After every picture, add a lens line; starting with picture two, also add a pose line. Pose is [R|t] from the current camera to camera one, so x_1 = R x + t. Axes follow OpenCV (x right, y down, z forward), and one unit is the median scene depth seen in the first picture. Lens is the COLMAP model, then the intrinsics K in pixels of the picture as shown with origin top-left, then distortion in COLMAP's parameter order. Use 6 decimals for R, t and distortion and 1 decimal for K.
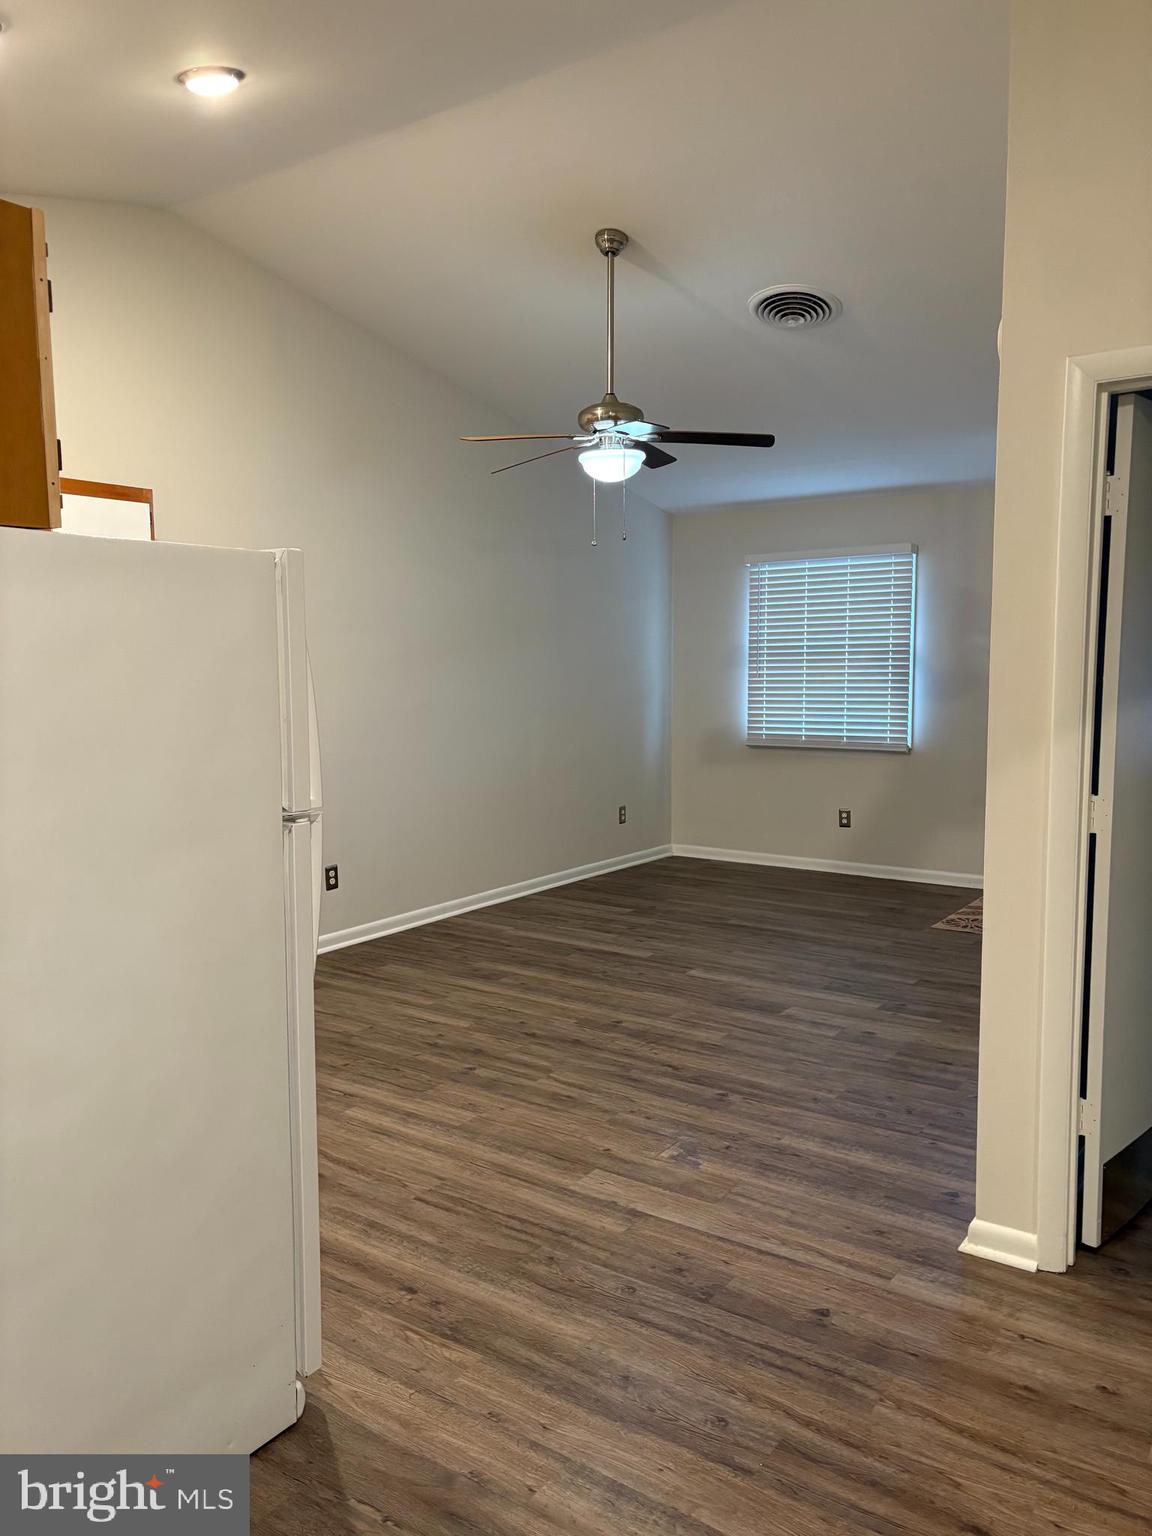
lens RADIAL K [[1164.5, 0, 577.5], [0, 1164.5, 770.5], [0, 0, 1]] dist [0.055756, -0.053737]
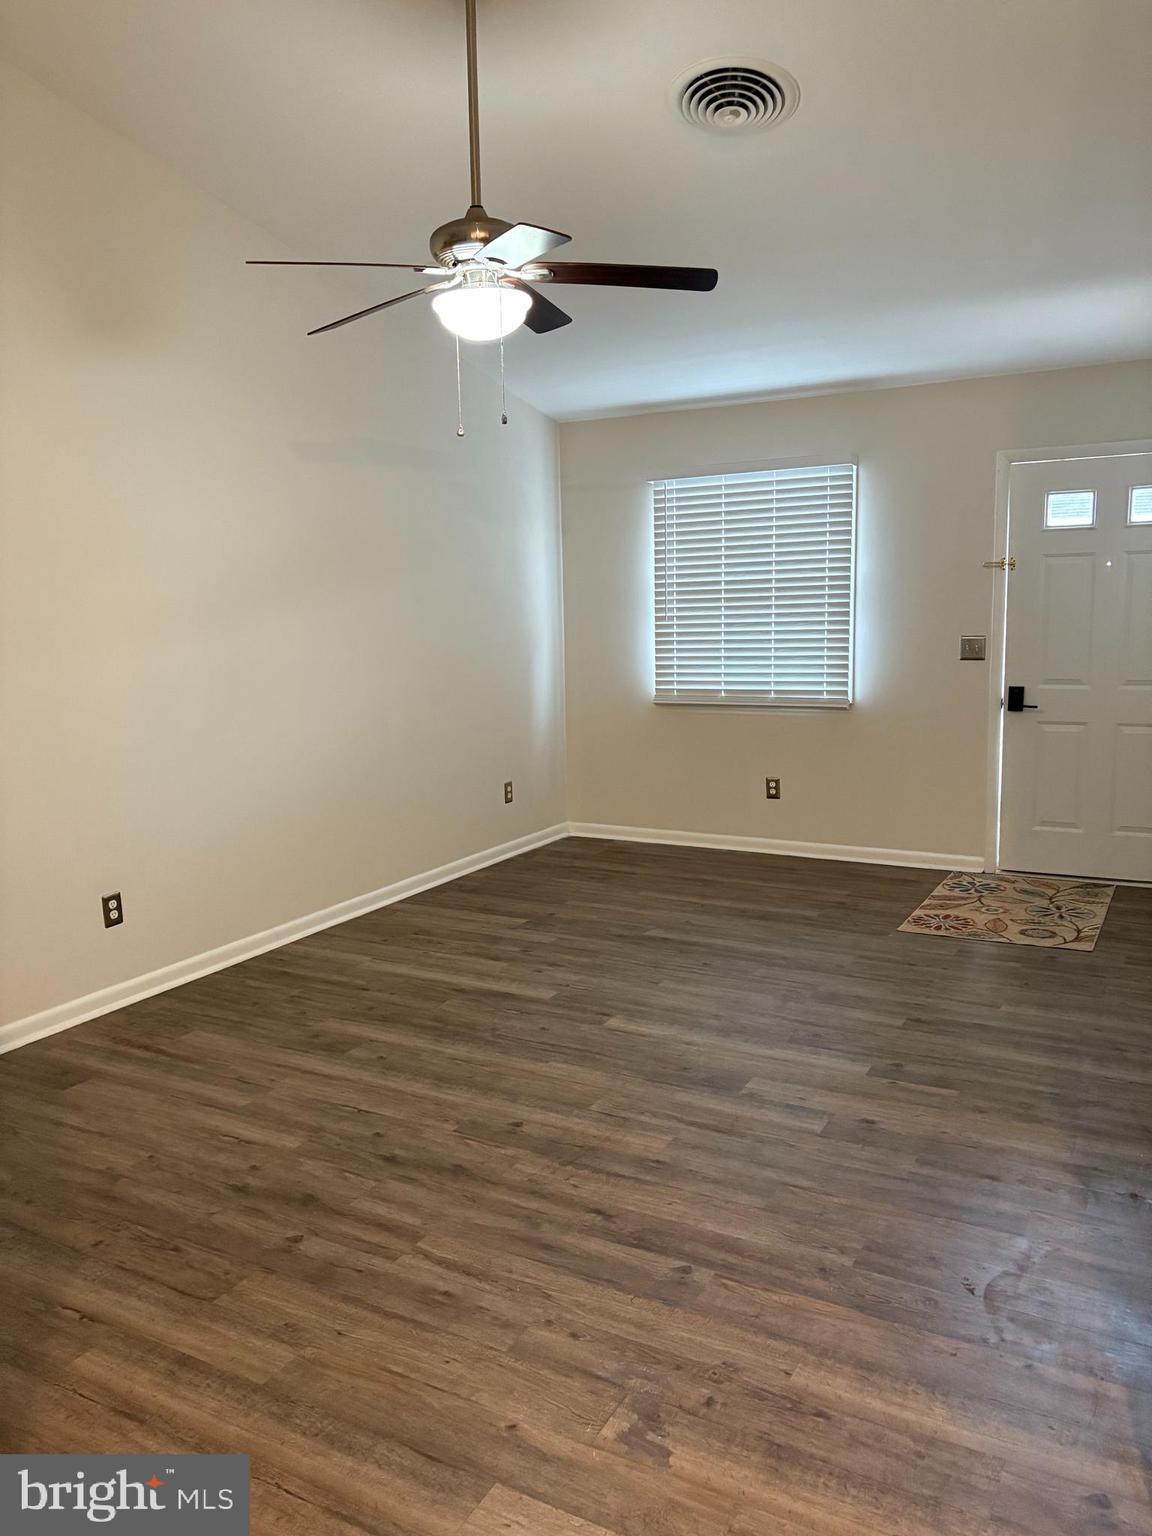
lens RADIAL K [[1164.5, 0, 577.8], [0, 1164.5, 778.2], [0, 0, 1]] dist [0.055756, -0.053737]
pose [[0.994087, -0.032780, 0.103523, 0.006491], [0.026821, 0.997931, 0.058441, -0.038567], [-0.105224, -0.055318, 0.992909, 0.383464]]
